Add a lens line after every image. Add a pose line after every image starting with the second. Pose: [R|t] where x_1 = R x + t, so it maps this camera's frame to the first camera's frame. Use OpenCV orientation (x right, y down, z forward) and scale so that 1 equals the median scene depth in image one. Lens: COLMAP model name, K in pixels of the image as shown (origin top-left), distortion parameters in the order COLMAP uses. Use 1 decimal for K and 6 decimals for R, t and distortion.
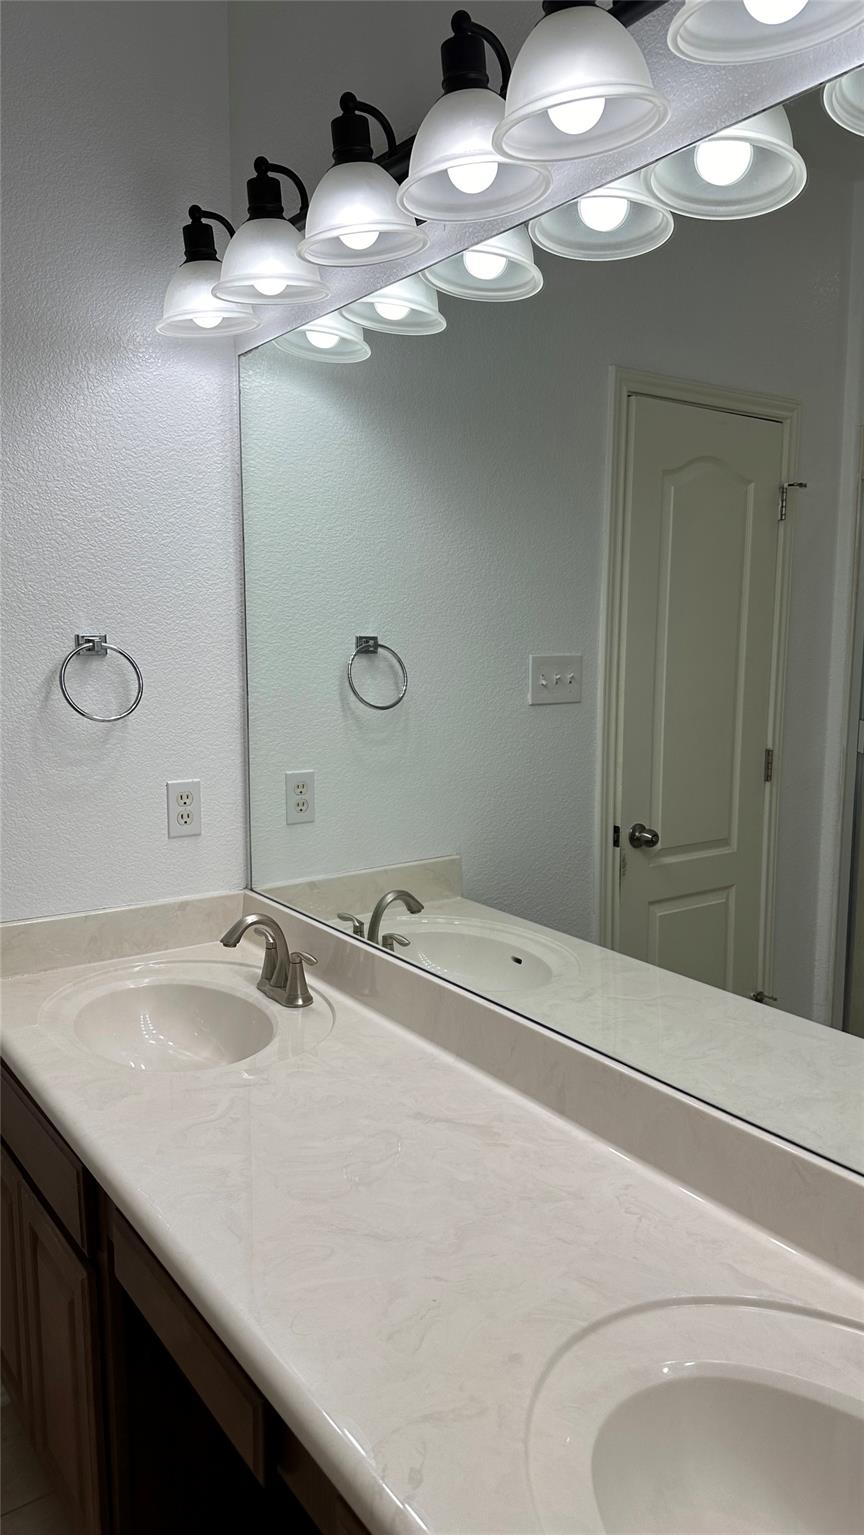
lens RADIAL K [[1077.3, 0, 432.0], [0, 1077.3, 767.5], [0, 0, 1]] dist [0.173141, -0.305870]
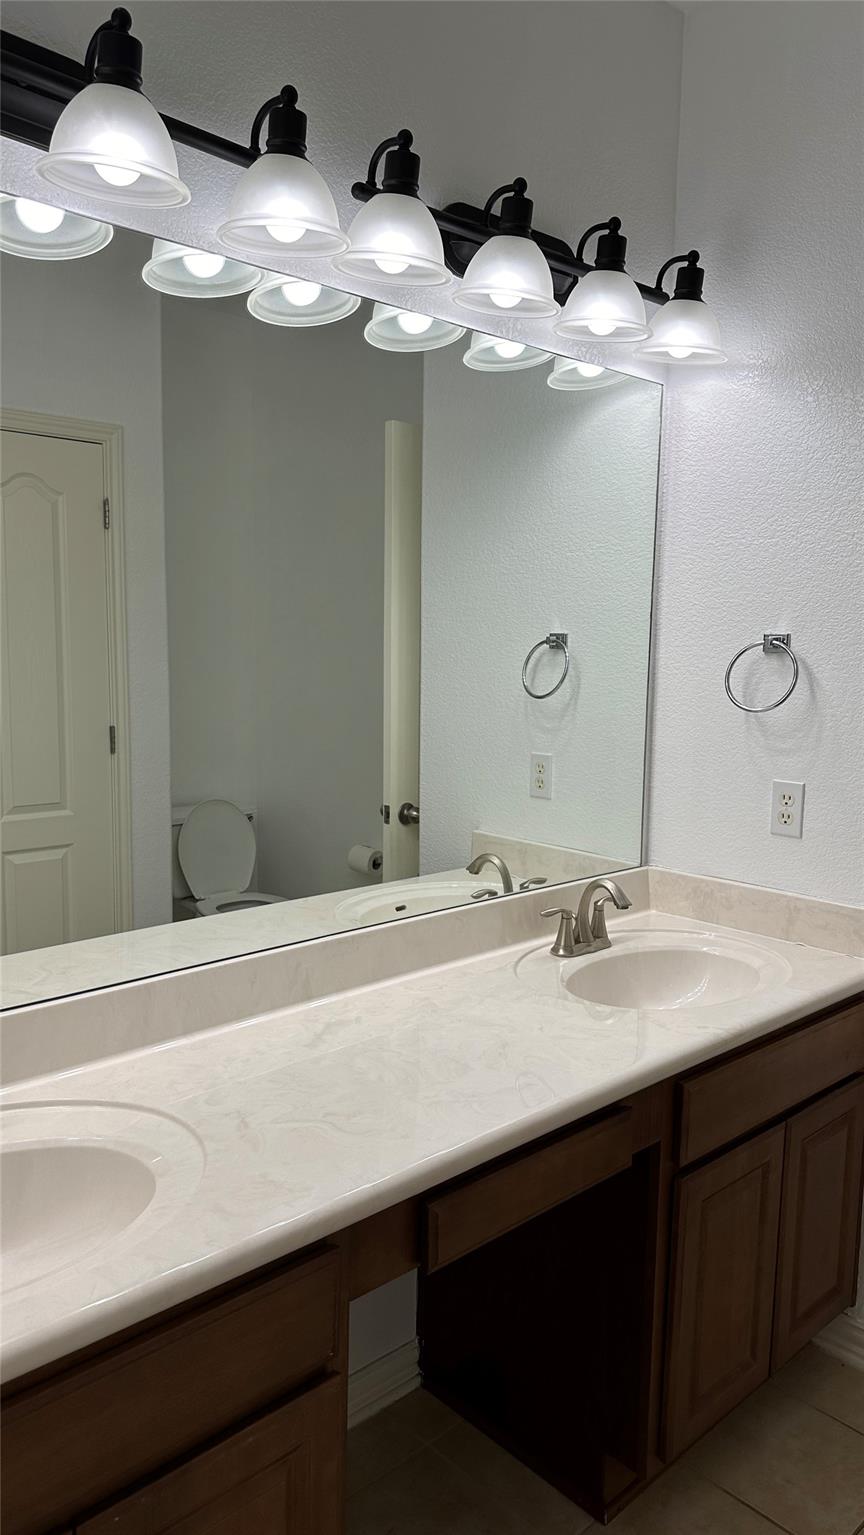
lens RADIAL K [[1077.3, 0, 432.0], [0, 1077.3, 767.5], [0, 0, 1]] dist [0.173141, -0.305870]
pose [[-0.148902, -0.123376, 0.981125, -1.103183], [0.108842, 0.984113, 0.140270, -0.105830], [-0.982844, 0.127674, -0.133108, 0.999558]]
